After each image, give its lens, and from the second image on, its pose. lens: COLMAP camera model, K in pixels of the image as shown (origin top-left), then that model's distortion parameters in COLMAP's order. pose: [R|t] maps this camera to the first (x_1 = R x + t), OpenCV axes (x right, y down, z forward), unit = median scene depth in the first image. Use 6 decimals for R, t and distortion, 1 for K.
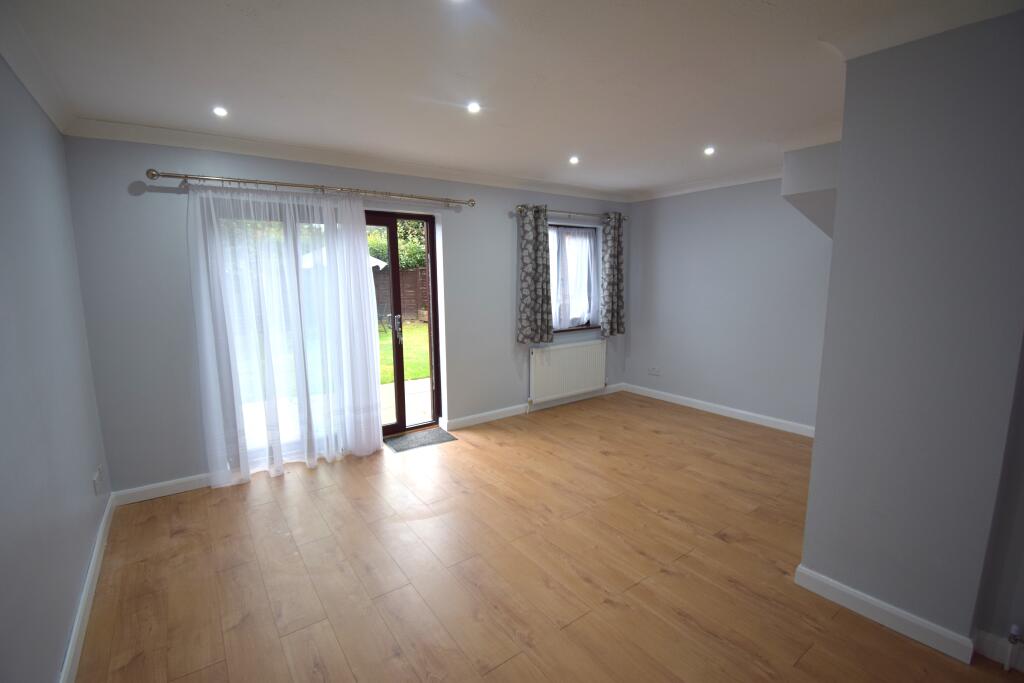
lens RADIAL K [[462.2, 0, 512.0], [0, 462.2, 341.5], [0, 0, 1]] dist [0.108730, -0.000142]
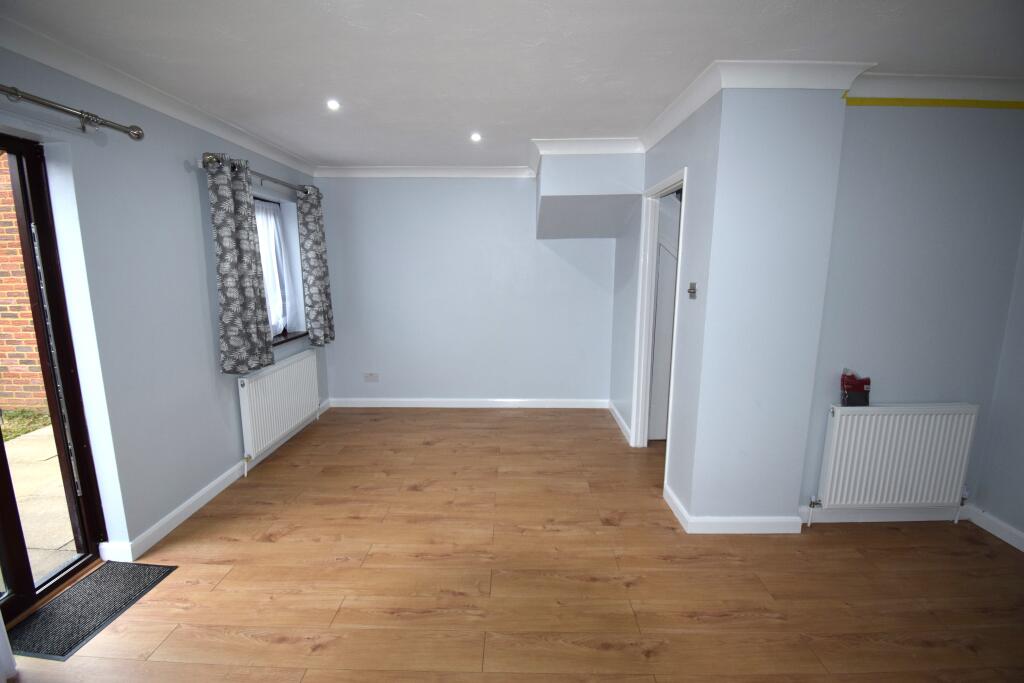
lens RADIAL K [[457.4, 0, 510.2], [0, 457.4, 349.0], [0, 0, 1]] dist [0.008499, -0.000246]
pose [[0.609485, -0.140062, 0.780327, -0.240217], [0.109778, 0.989699, 0.091899, -0.047143], [-0.785160, 0.029652, 0.618582, 0.310119]]
